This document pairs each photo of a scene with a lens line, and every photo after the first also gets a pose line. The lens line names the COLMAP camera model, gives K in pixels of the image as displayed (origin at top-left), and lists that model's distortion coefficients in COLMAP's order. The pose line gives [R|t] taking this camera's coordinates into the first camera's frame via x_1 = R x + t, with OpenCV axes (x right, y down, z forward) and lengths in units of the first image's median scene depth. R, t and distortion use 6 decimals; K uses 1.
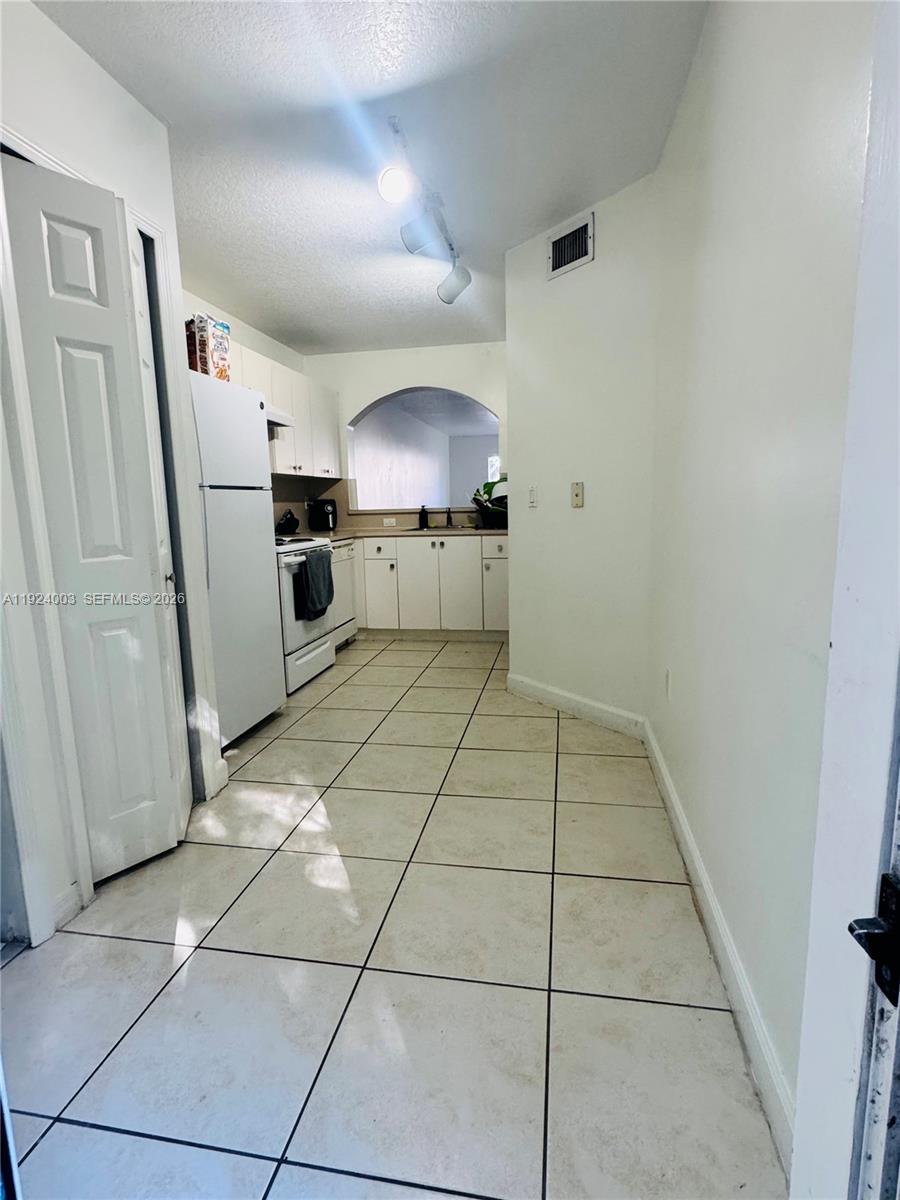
lens RADIAL K [[608.3, 0, 449.2], [0, 608.3, 601.7], [0, 0, 1]] dist [-0.001910, -0.001198]
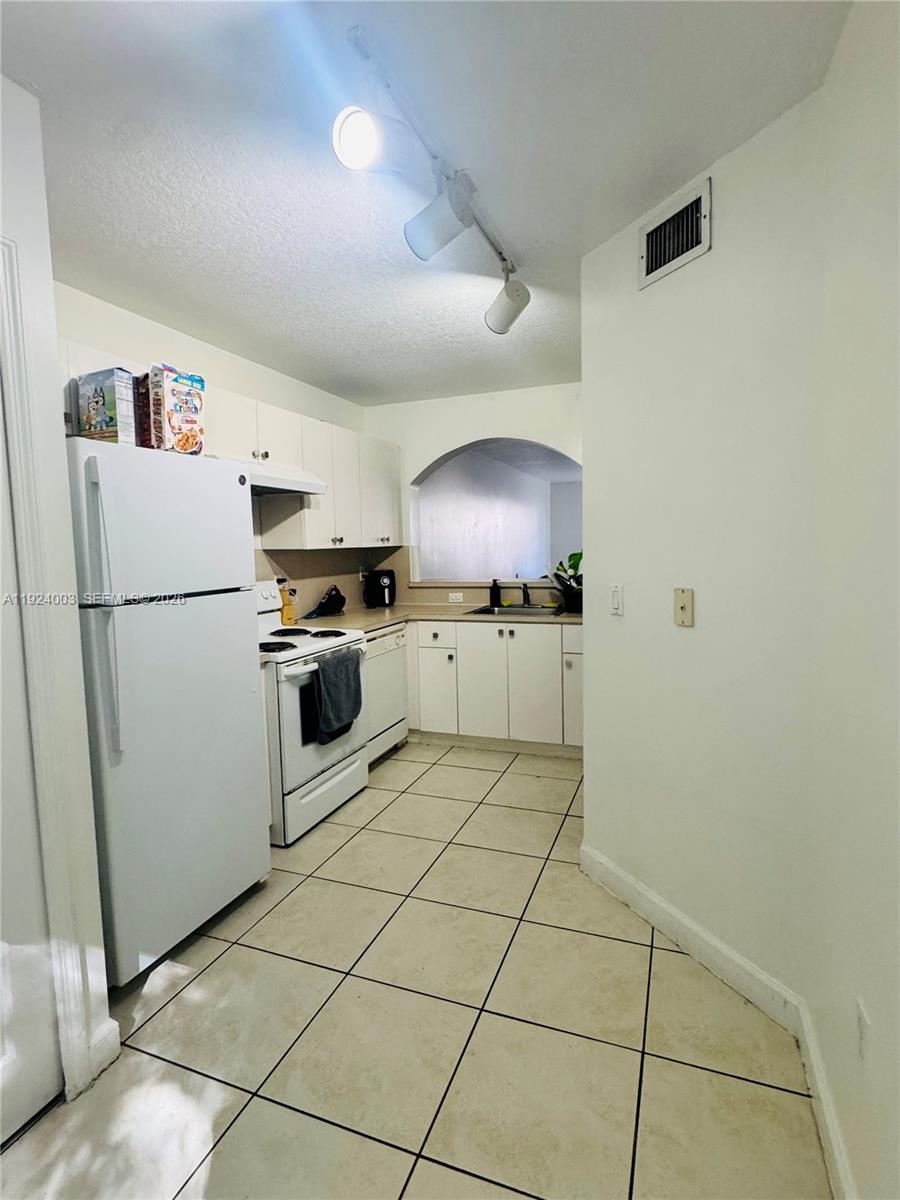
lens RADIAL K [[608.3, 0, 449.8], [0, 608.3, 600.7], [0, 0, 1]] dist [-0.001910, -0.001198]
pose [[0.983130, 0.018017, -0.182019, 0.070563], [-0.029458, 0.997743, -0.060347, -0.115258], [0.180521, 0.064691, 0.981441, 0.270274]]
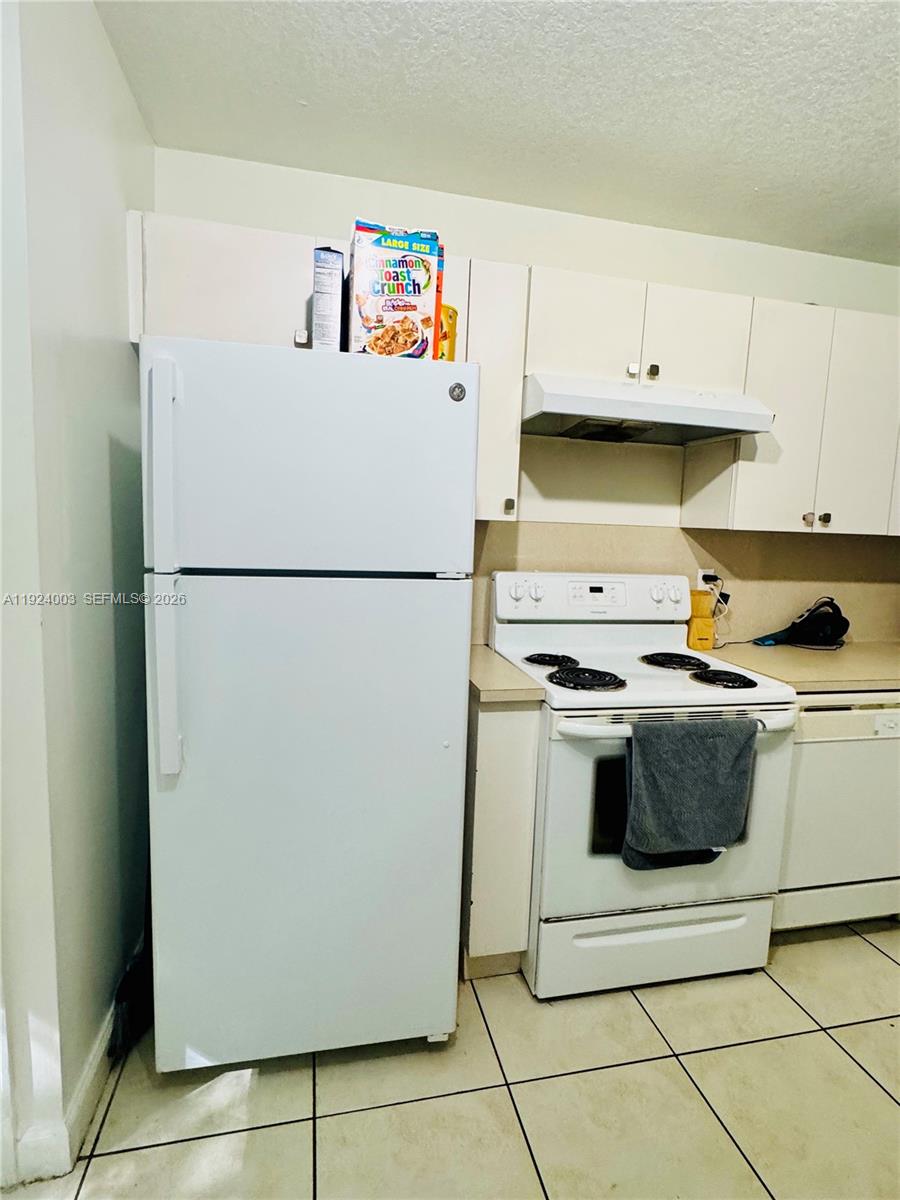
lens RADIAL K [[608.3, 0, 453.6], [0, 608.3, 599.6], [0, 0, 1]] dist [-0.001910, -0.001198]
pose [[0.394861, 0.143729, -0.907429, 0.095712], [-0.191335, 0.978896, 0.071790, -0.174691], [0.898597, 0.145276, 0.414028, 0.709713]]
